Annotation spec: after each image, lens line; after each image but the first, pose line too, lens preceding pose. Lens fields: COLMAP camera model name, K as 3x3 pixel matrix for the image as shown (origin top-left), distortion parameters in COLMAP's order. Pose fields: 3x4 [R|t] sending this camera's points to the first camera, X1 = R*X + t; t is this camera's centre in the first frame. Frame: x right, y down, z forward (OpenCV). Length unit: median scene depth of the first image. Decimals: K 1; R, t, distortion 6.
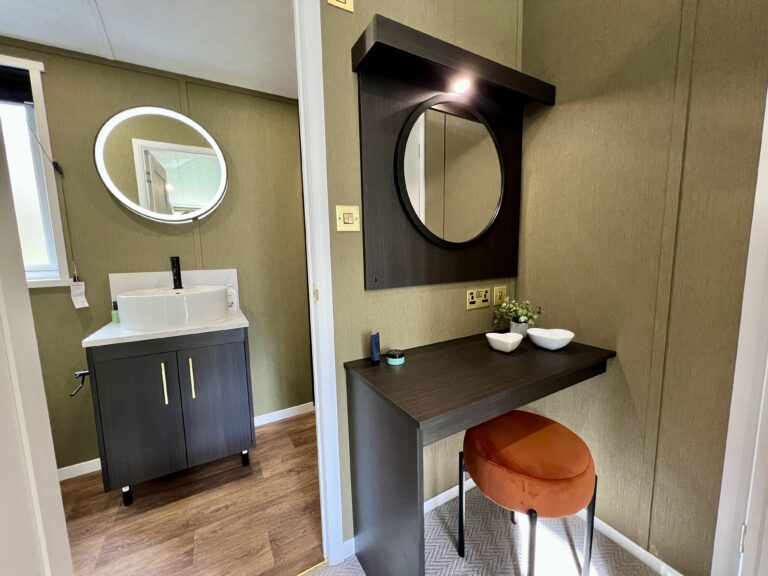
lens RADIAL K [[307.6, 0, 384.0], [0, 307.6, 288.0], [0, 0, 1]] dist [-0.001213, 0.000079]
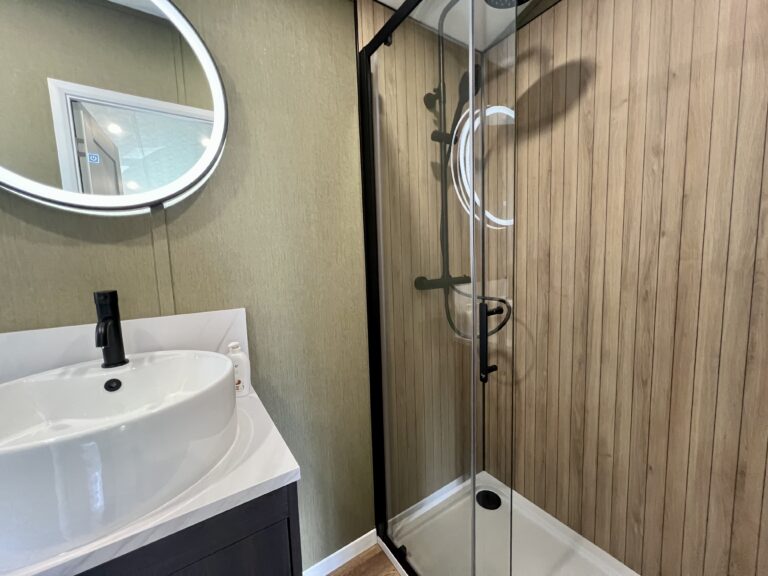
lens RADIAL K [[307.6, 0, 384.0], [0, 307.6, 288.0], [0, 0, 1]] dist [-0.001213, 0.000079]
pose [[0.998036, -0.018947, 0.059713, -0.321832], [0.020203, 0.999586, -0.020503, -0.091045], [-0.059300, 0.021670, 0.998005, 0.553448]]
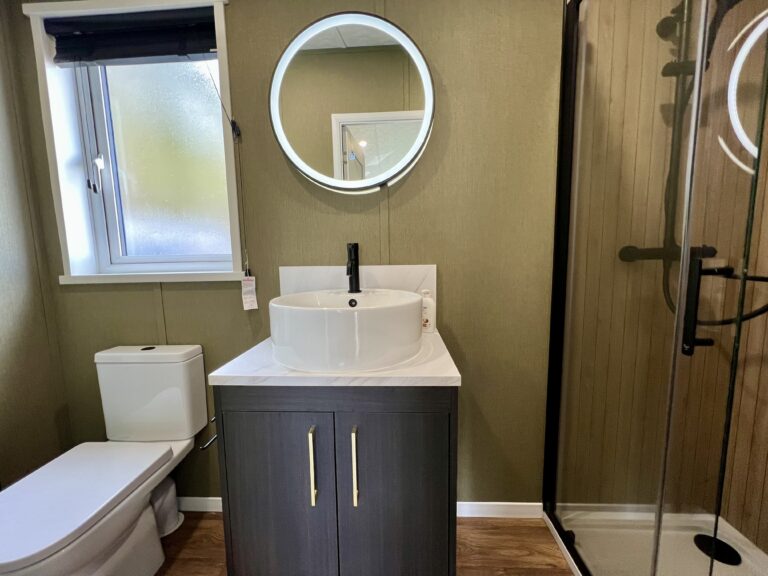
lens RADIAL K [[307.6, 0, 384.0], [0, 307.6, 288.0], [0, 0, 1]] dist [-0.001213, 0.000079]
pose [[0.842907, 0.066007, -0.533995, -0.268929], [-0.062699, 0.997735, 0.024361, -0.027537], [0.534394, 0.012947, 0.845136, 0.483741]]
